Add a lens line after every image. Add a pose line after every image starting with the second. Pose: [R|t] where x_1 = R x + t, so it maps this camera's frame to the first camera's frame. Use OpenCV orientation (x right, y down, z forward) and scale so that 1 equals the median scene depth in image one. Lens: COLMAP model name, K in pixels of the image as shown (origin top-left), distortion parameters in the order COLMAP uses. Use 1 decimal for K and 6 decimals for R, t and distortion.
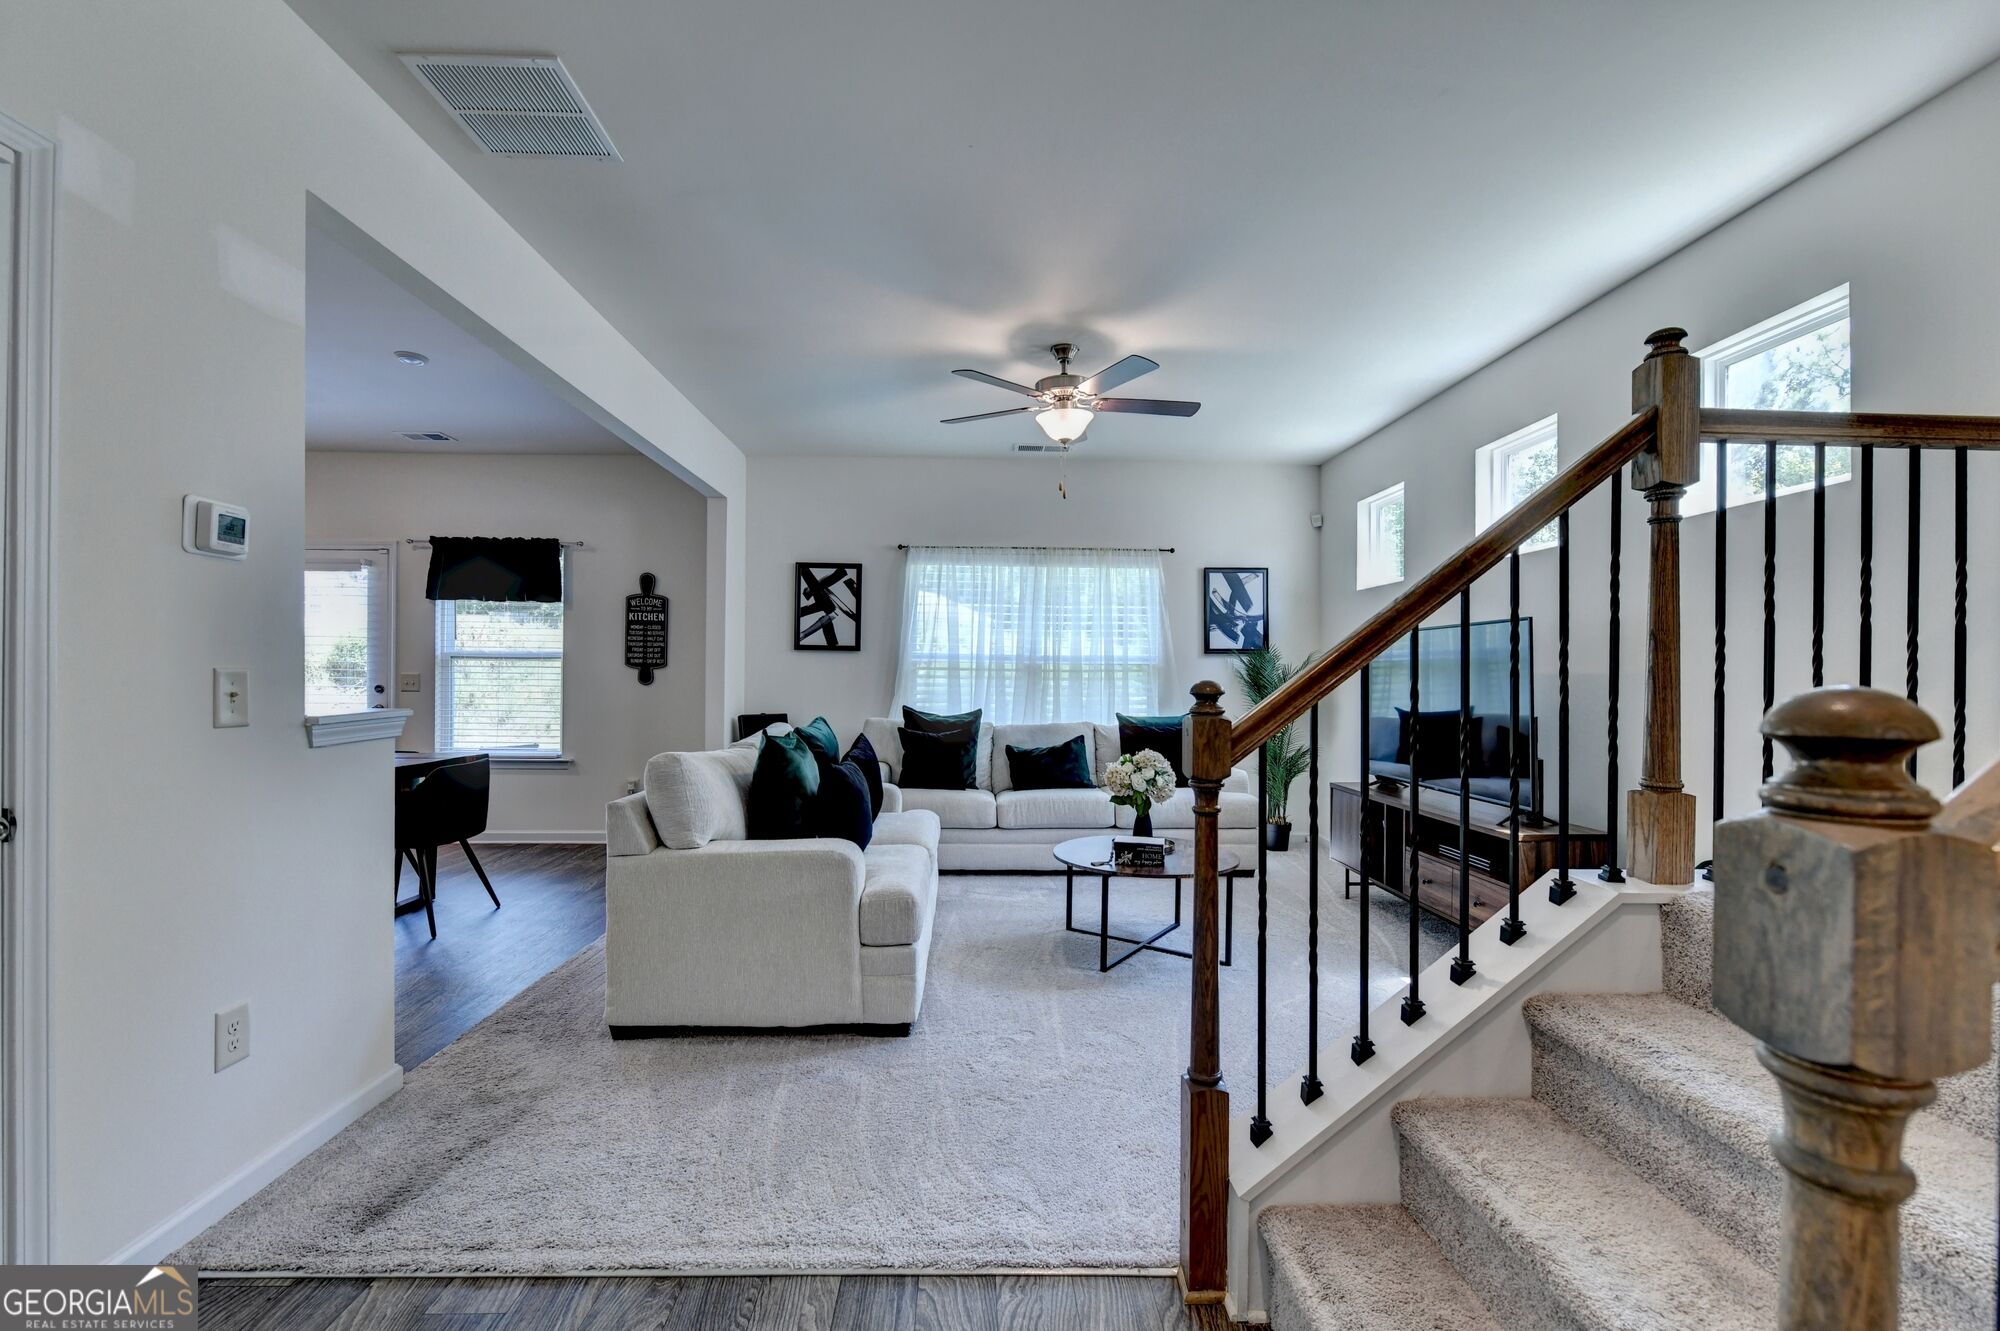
lens RADIAL K [[900.6, 0, 1056.9], [0, 900.6, 692.9], [0, 0, 1]] dist [-0.006073, -0.000309]
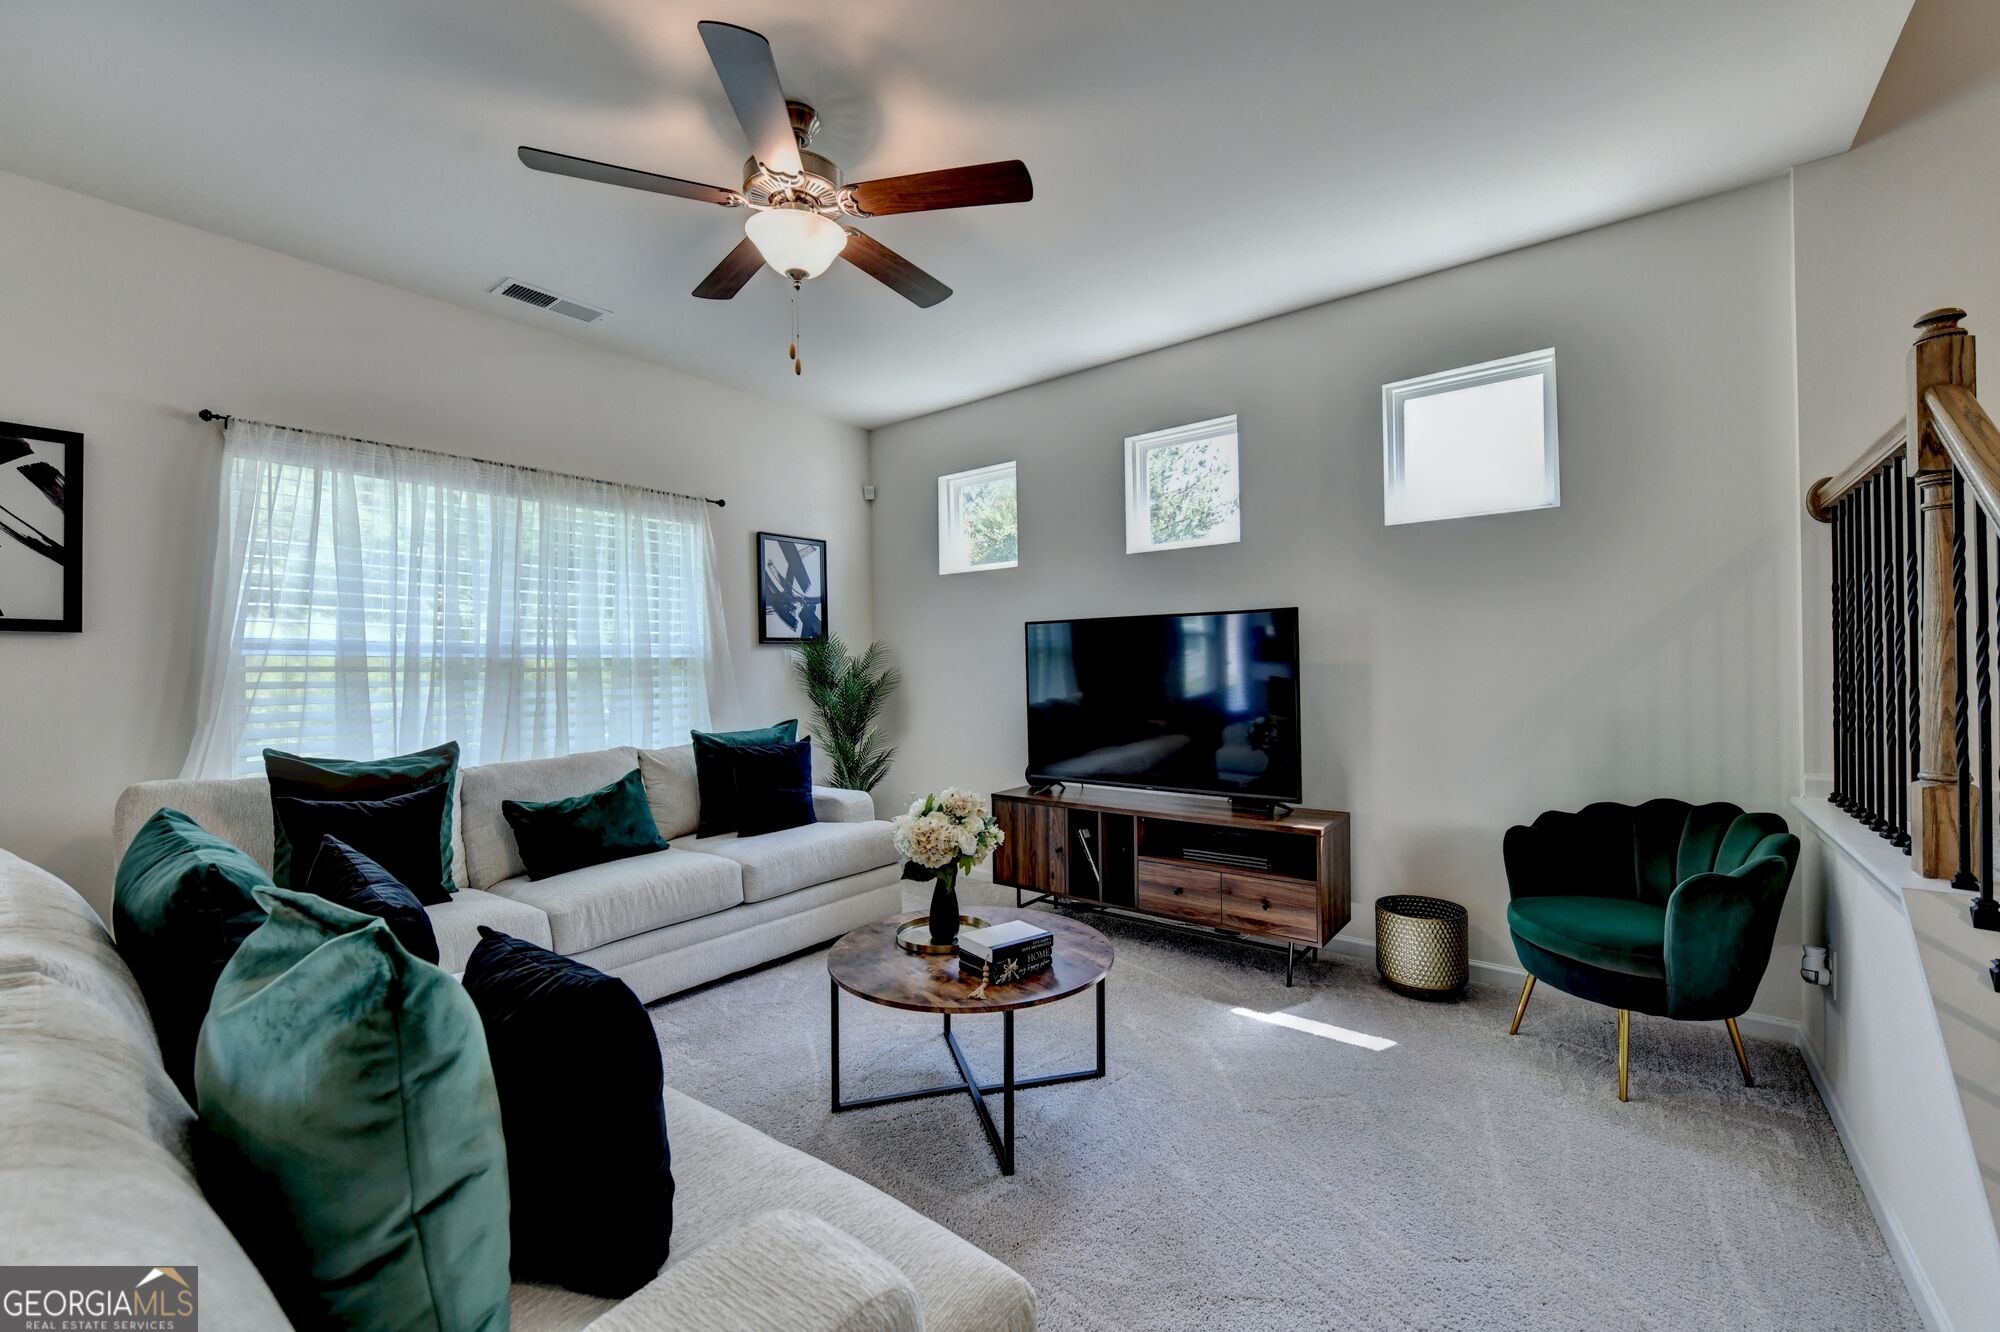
lens RADIAL K [[792.4, 0, 1004.4], [0, 792.4, 665.6], [0, 0, 1]] dist [-0.005992, -0.000385]
pose [[0.653151, -0.014283, 0.757093, -0.213977], [0.031458, 0.999471, -0.008283, -0.013066], [-0.756574, 0.029227, 0.653254, 0.409945]]
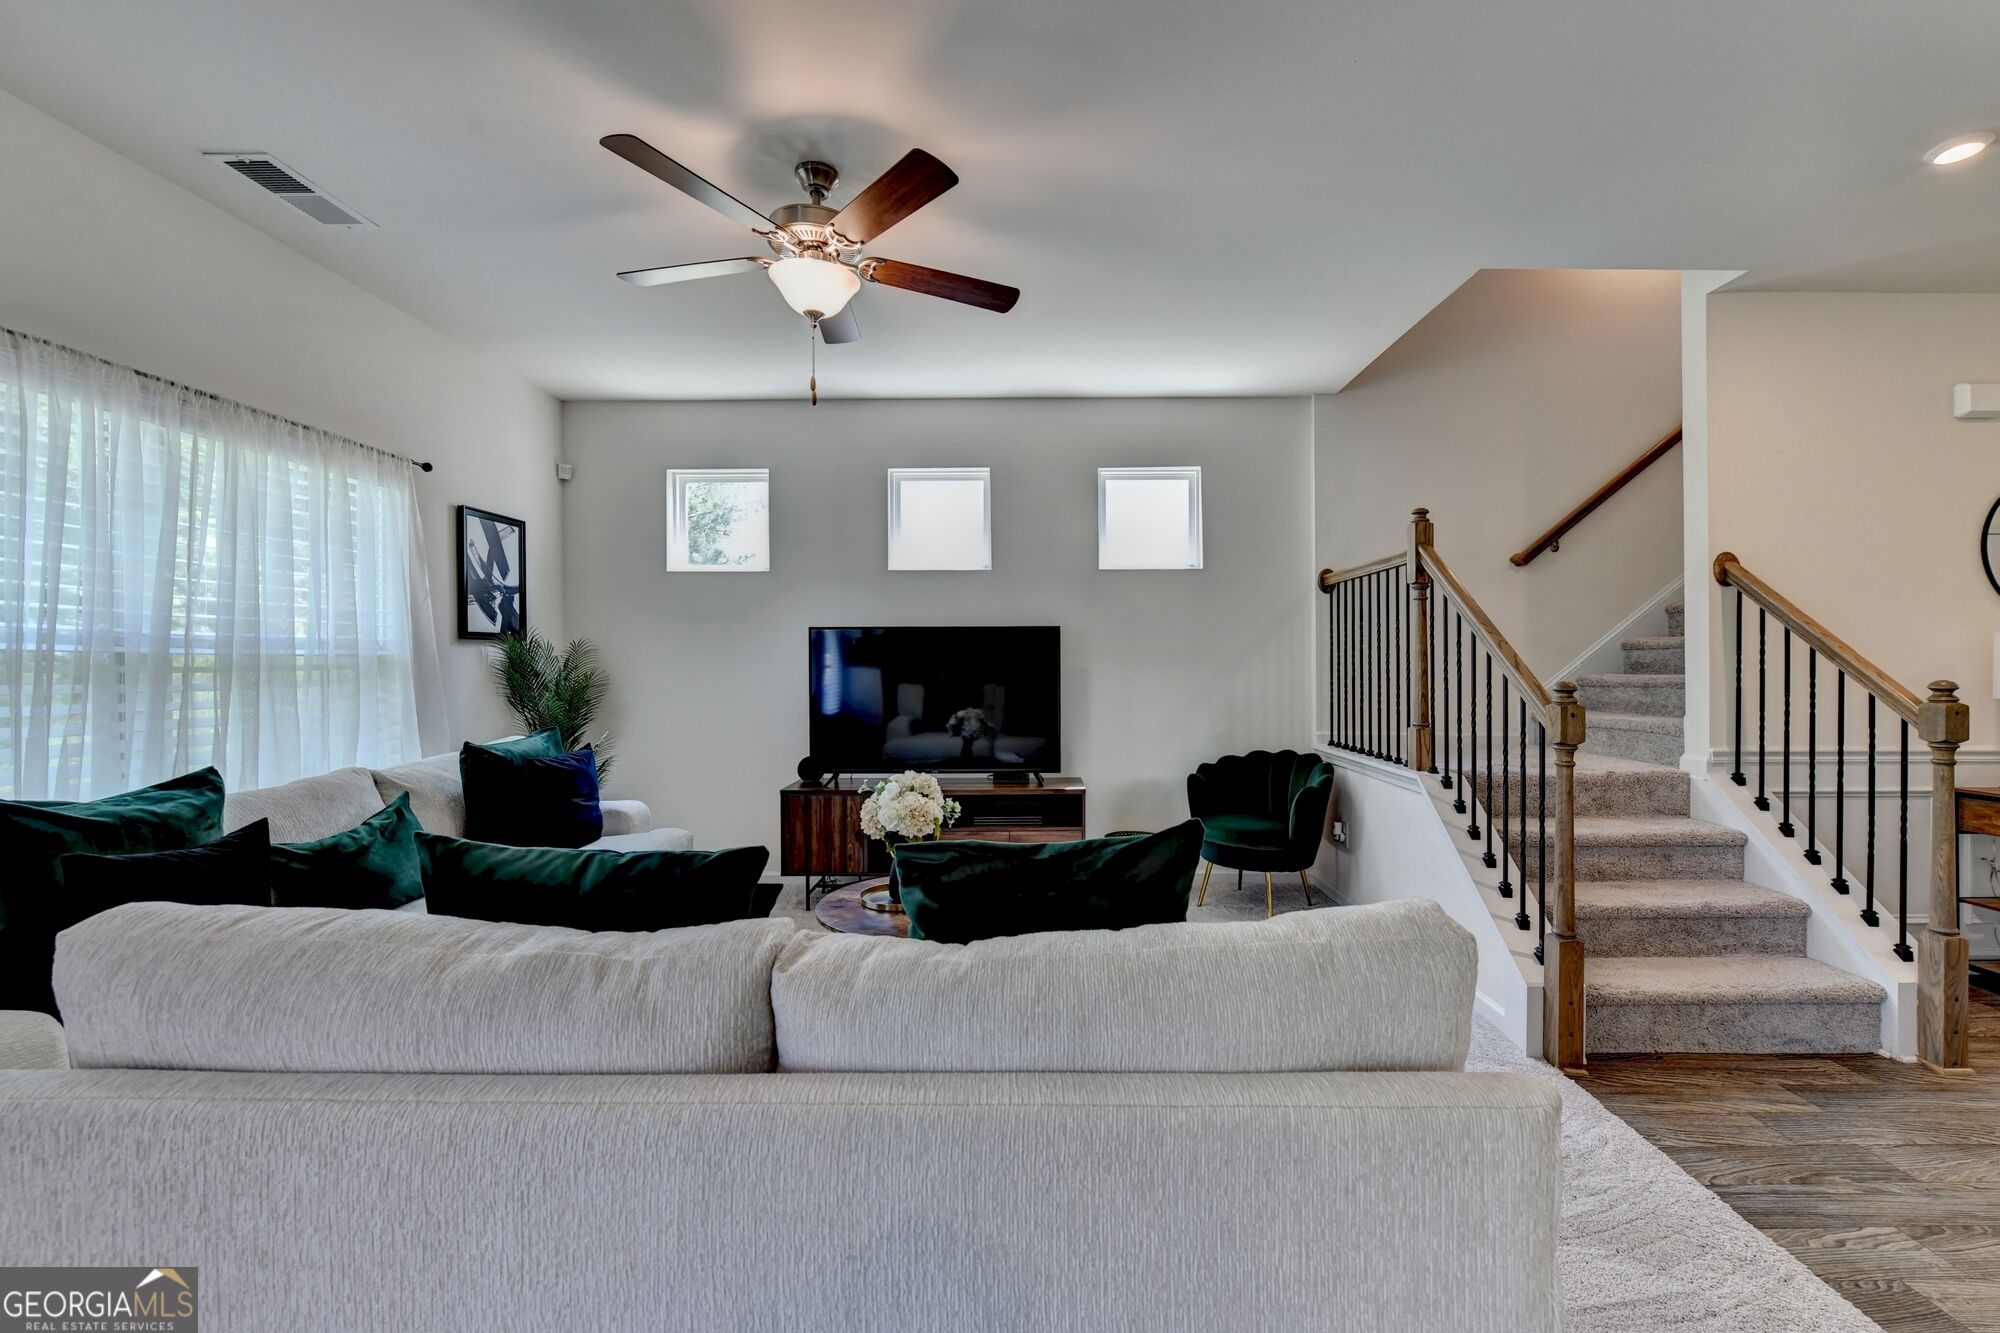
lens RADIAL K [[803.6, 0, 1020.3], [0, 803.6, 672.1], [0, 0, 1]] dist [-0.002649, -0.000162]
pose [[0.067444, -0.019675, 0.997529, -0.386685], [0.021637, 0.999599, 0.018253, -0.022198], [-0.997488, 0.020352, 0.067843, 0.572614]]
